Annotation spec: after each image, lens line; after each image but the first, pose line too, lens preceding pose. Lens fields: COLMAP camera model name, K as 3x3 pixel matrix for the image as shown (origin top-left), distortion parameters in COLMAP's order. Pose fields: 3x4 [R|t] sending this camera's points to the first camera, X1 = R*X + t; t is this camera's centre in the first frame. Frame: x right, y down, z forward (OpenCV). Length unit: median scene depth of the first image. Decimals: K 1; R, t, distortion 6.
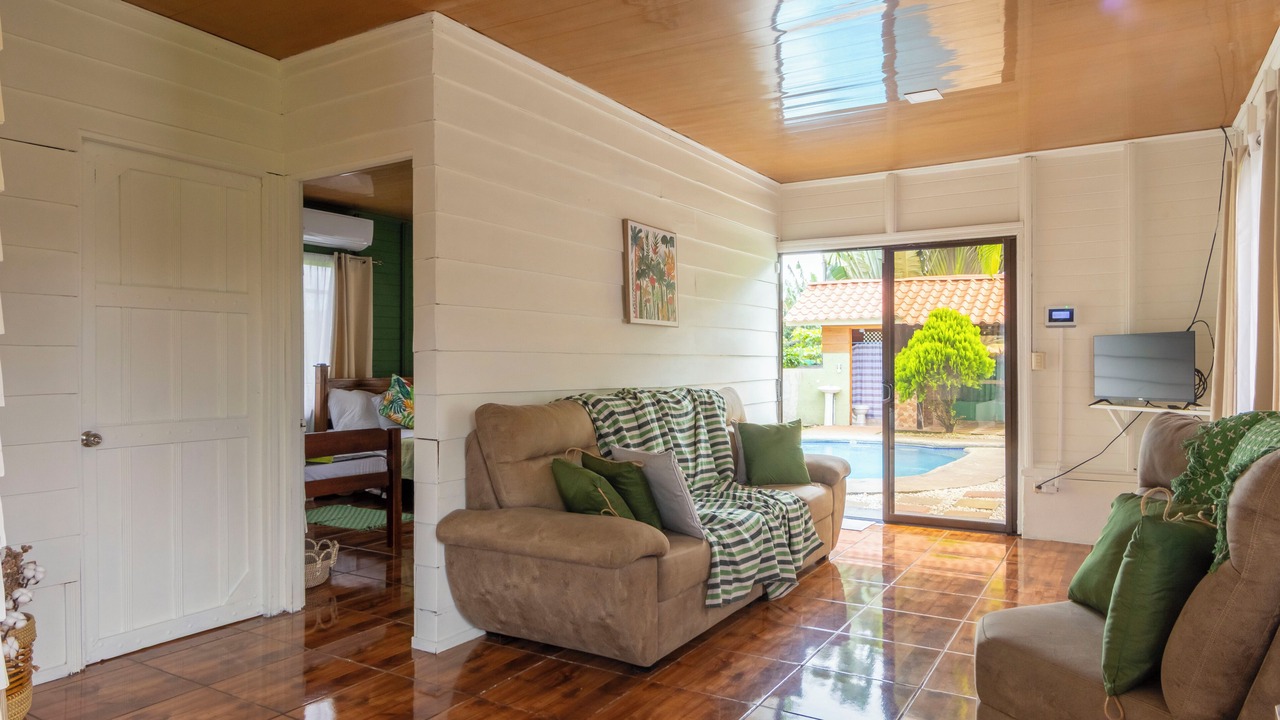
lens RADIAL K [[789.4, 0, 636.6], [0, 789.4, 365.9], [0, 0, 1]] dist [-0.012474, 0.001027]
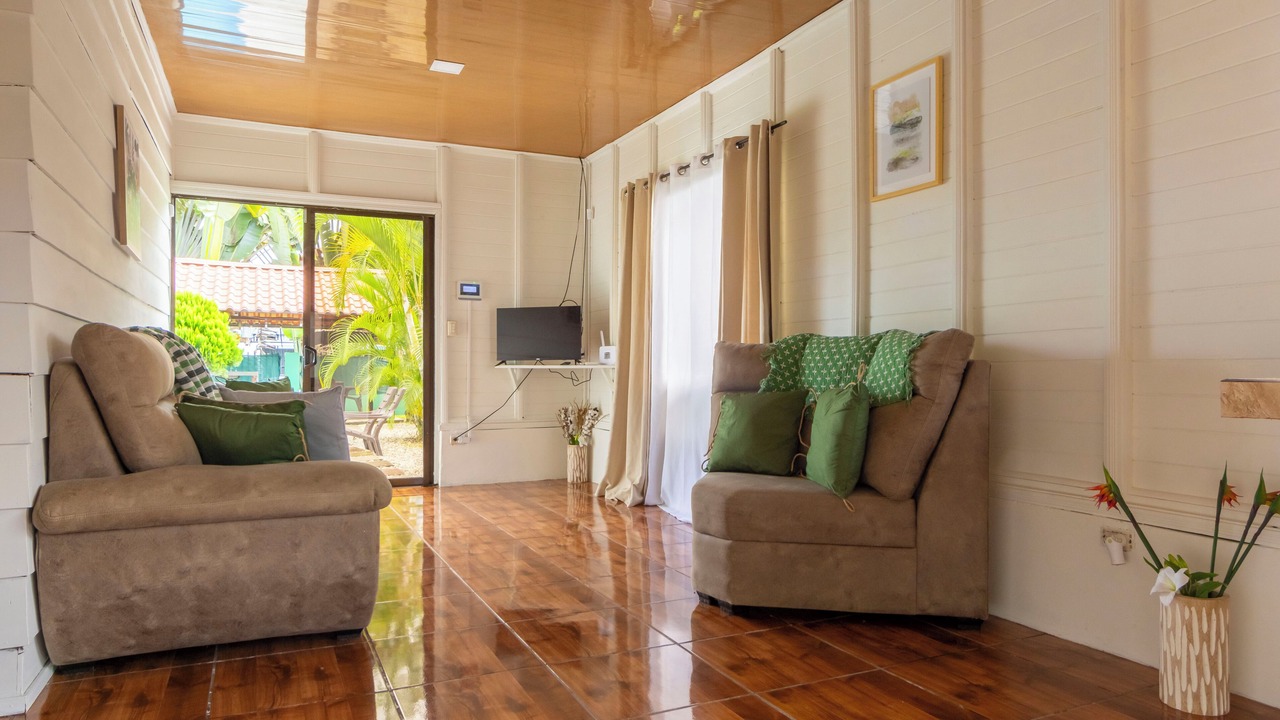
lens RADIAL K [[789.4, 0, 636.6], [0, 789.4, 365.9], [0, 0, 1]] dist [-0.012474, 0.001027]
pose [[0.565248, 0.004211, 0.824910, -0.291906], [-0.005300, 0.999985, -0.001473, 0.050650], [-0.824904, -0.003539, 0.565261, 0.143249]]
